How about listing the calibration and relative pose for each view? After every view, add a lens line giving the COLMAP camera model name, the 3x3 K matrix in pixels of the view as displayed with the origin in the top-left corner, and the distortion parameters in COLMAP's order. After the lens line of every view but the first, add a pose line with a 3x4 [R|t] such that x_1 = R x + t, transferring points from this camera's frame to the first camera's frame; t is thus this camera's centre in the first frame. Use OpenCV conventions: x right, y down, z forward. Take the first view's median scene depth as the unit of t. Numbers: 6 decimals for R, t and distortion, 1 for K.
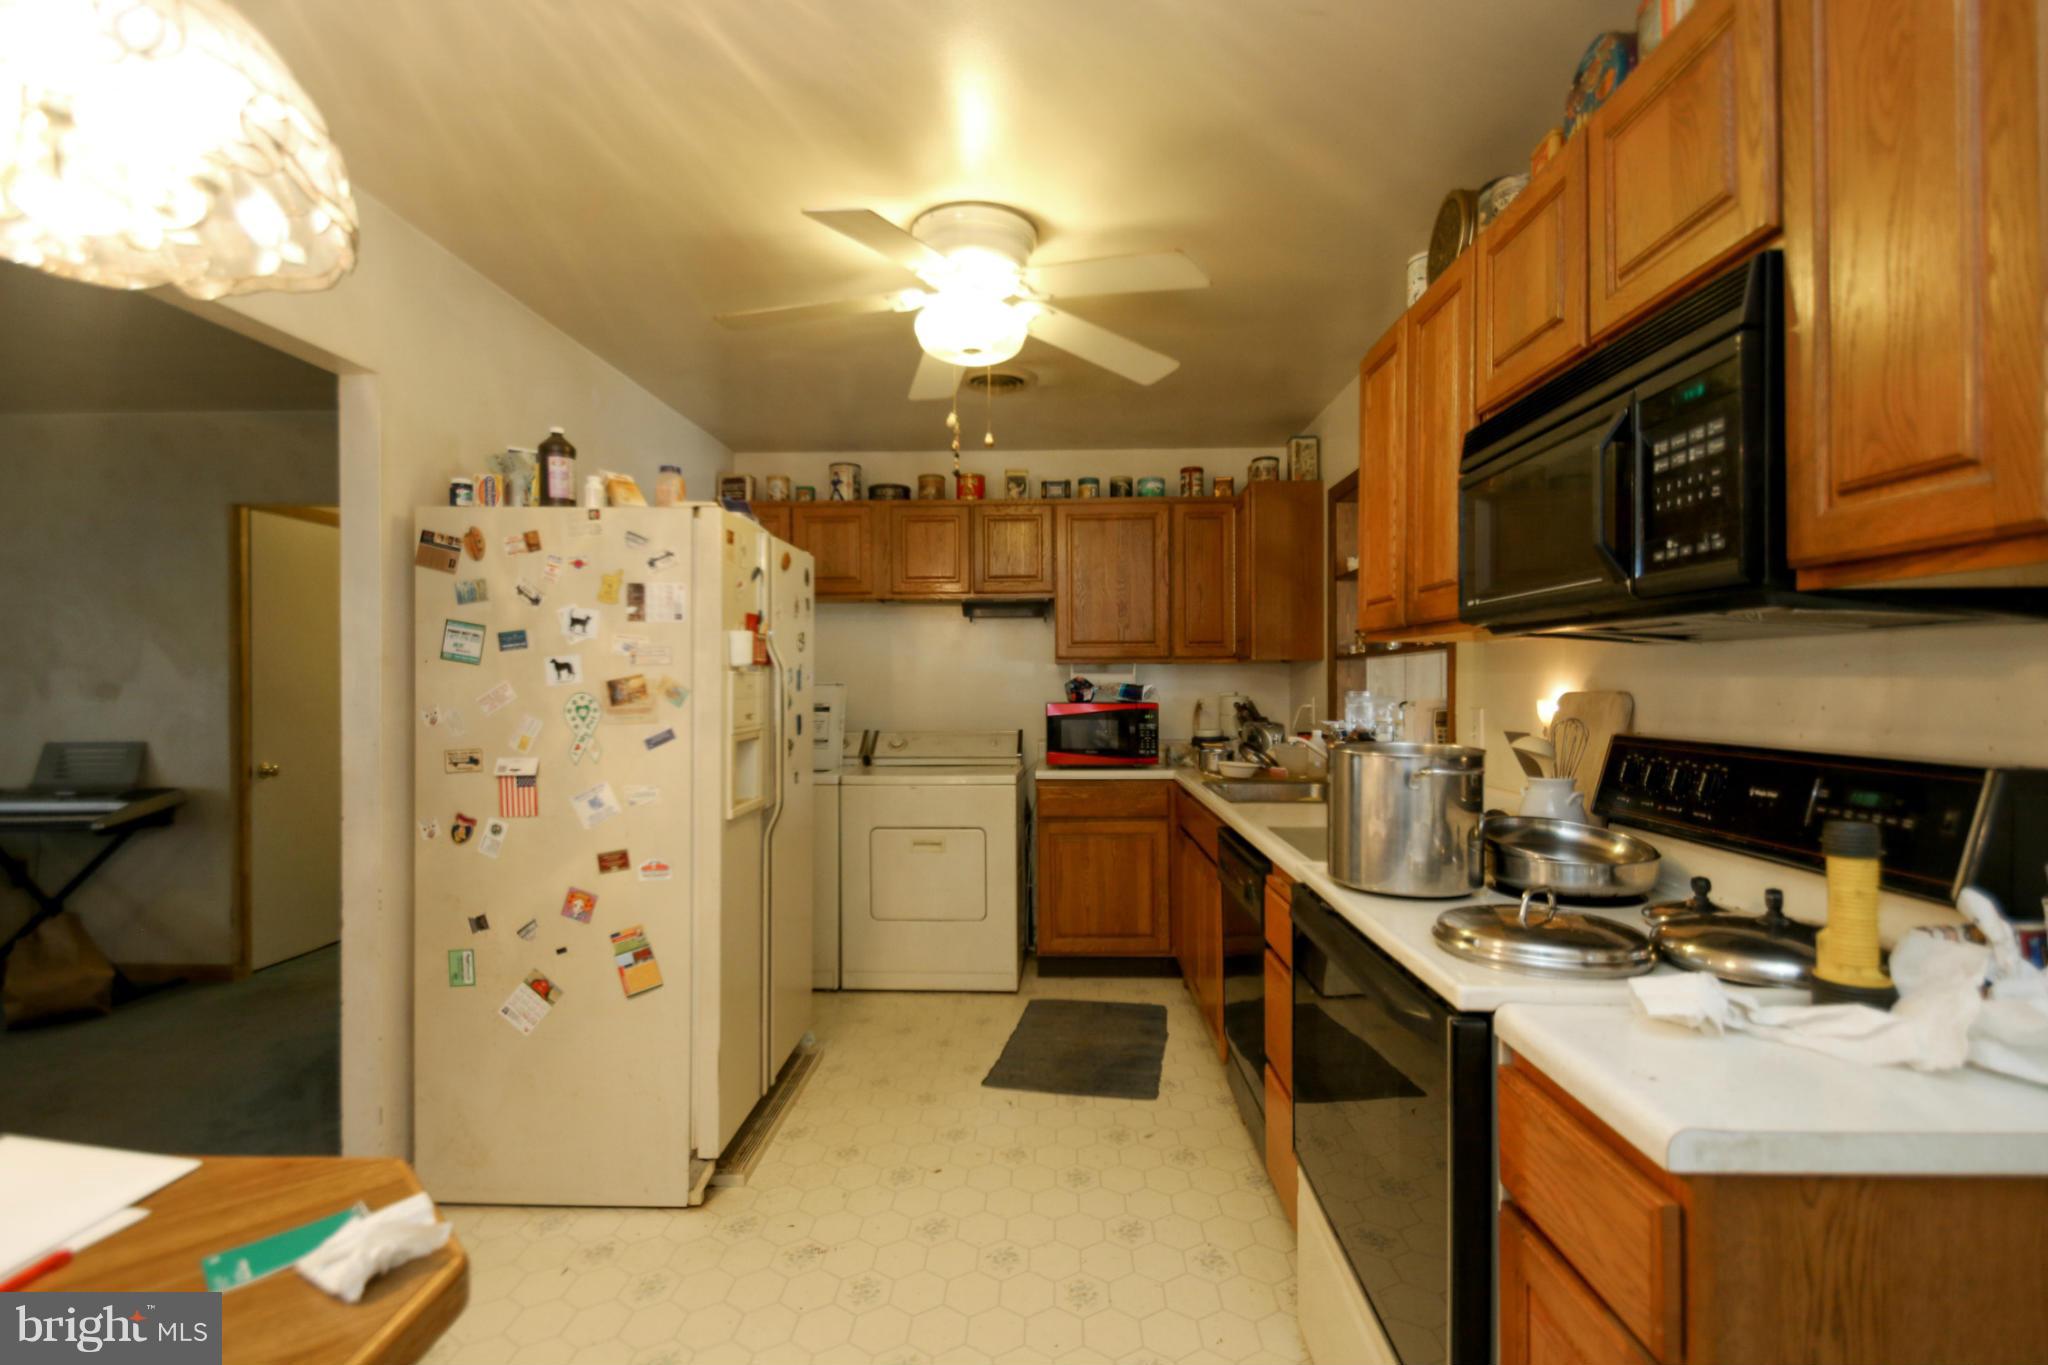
lens RADIAL K [[977.3, 0, 1028.2], [0, 977.3, 678.6], [0, 0, 1]] dist [0.025537, -0.007948]
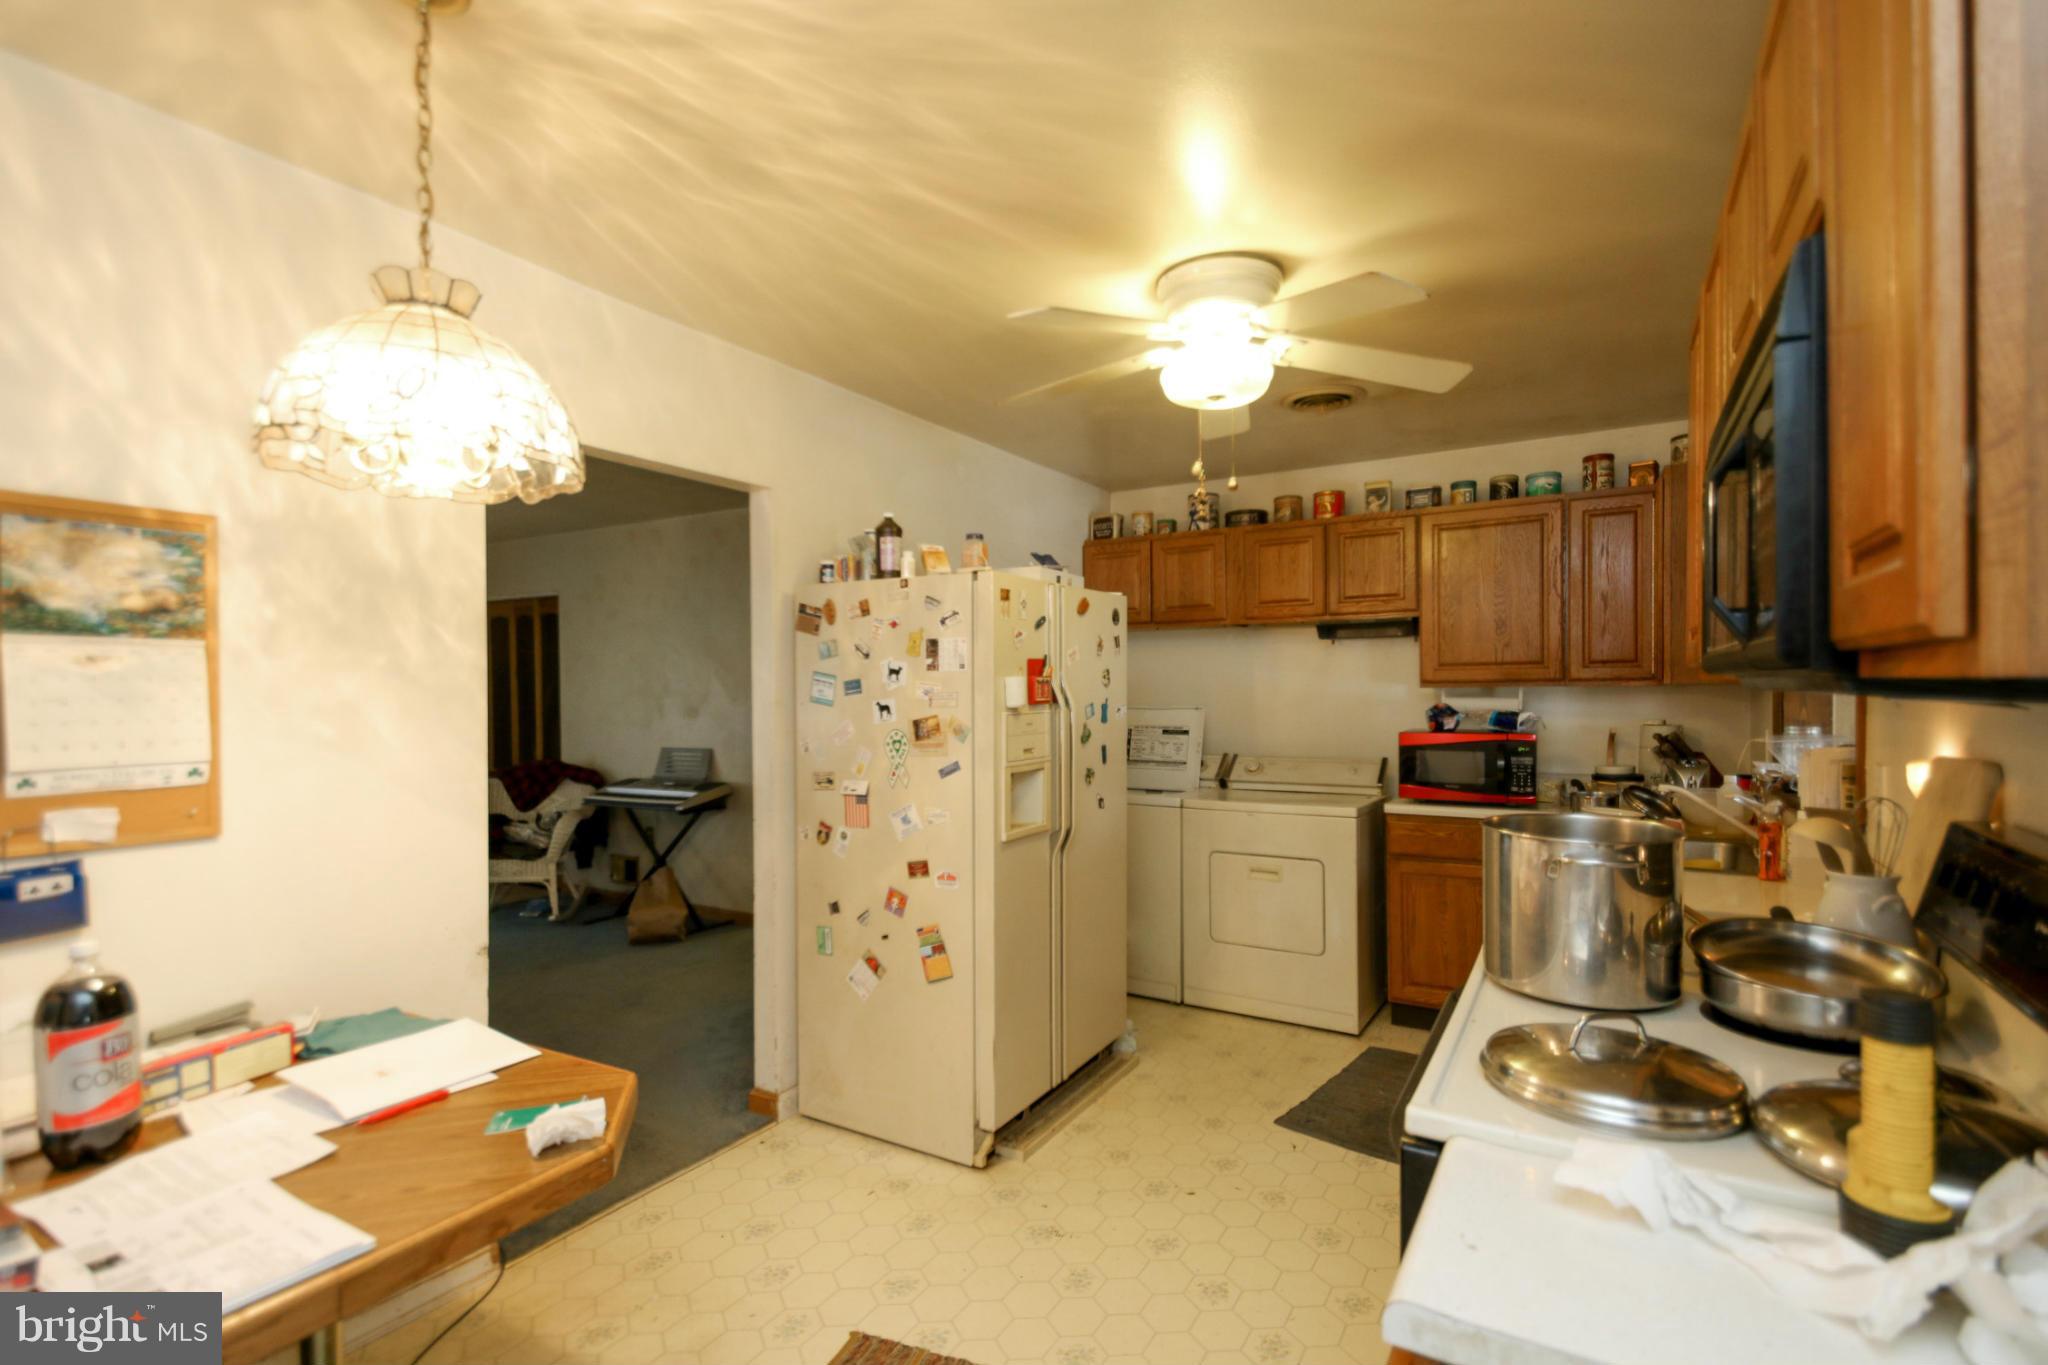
lens RADIAL K [[977.3, 0, 1010.8], [0, 977.3, 688.2], [0, 0, 1]] dist [0.025537, -0.007948]
pose [[0.869289, -0.005196, -0.494277, 0.239827], [0.009039, 0.999945, 0.005385, -0.037225], [0.494221, -0.009149, 0.869288, 0.006201]]
